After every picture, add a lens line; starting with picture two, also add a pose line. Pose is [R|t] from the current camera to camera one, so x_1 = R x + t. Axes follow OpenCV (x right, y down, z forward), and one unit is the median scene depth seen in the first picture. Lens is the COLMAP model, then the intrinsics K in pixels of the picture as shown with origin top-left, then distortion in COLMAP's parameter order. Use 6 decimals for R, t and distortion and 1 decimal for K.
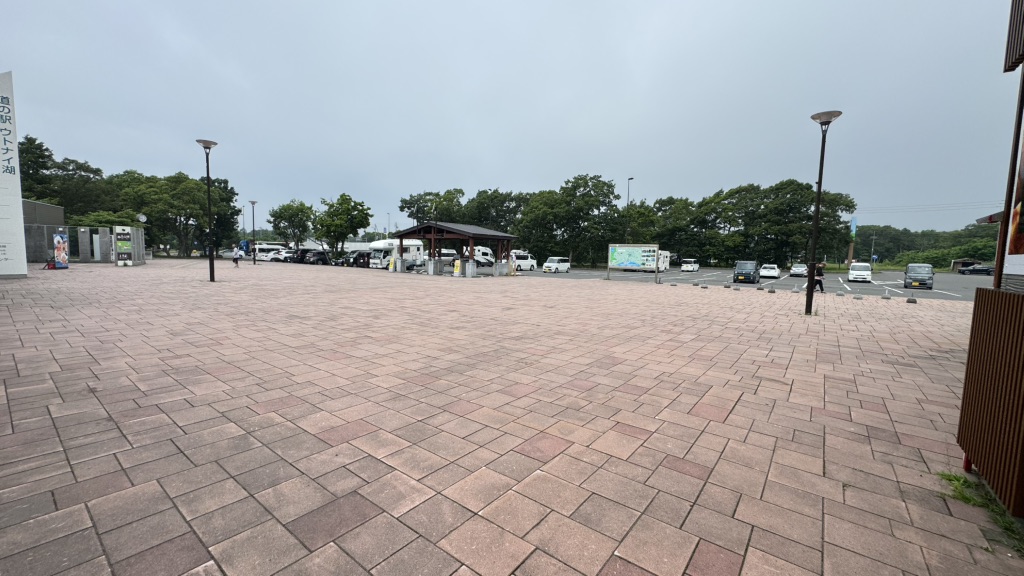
lens RADIAL K [[413.1, 0, 516.6], [0, 413.1, 288.0], [0, 0, 1]] dist [-0.005804, 0.001900]
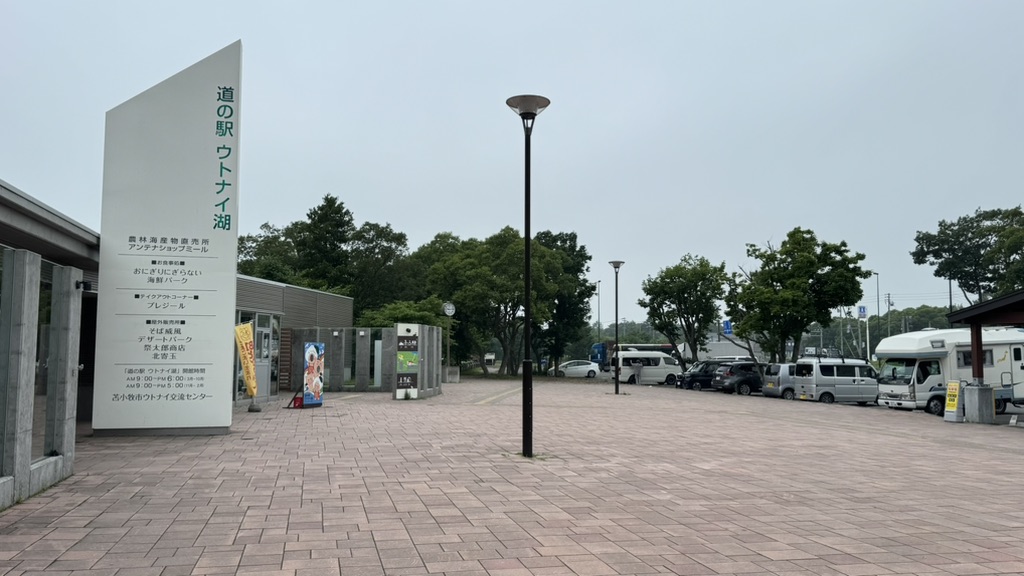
lens RADIAL K [[822.5, 0, 508.7], [0, 822.5, 289.9], [0, 0, 1]] dist [0.071423, -0.119246]
pose [[0.770909, -0.069646, -0.633126, -0.107533], [-0.038264, 0.987145, -0.155182, -0.019771], [0.635794, 0.143857, 0.758334, 0.161327]]
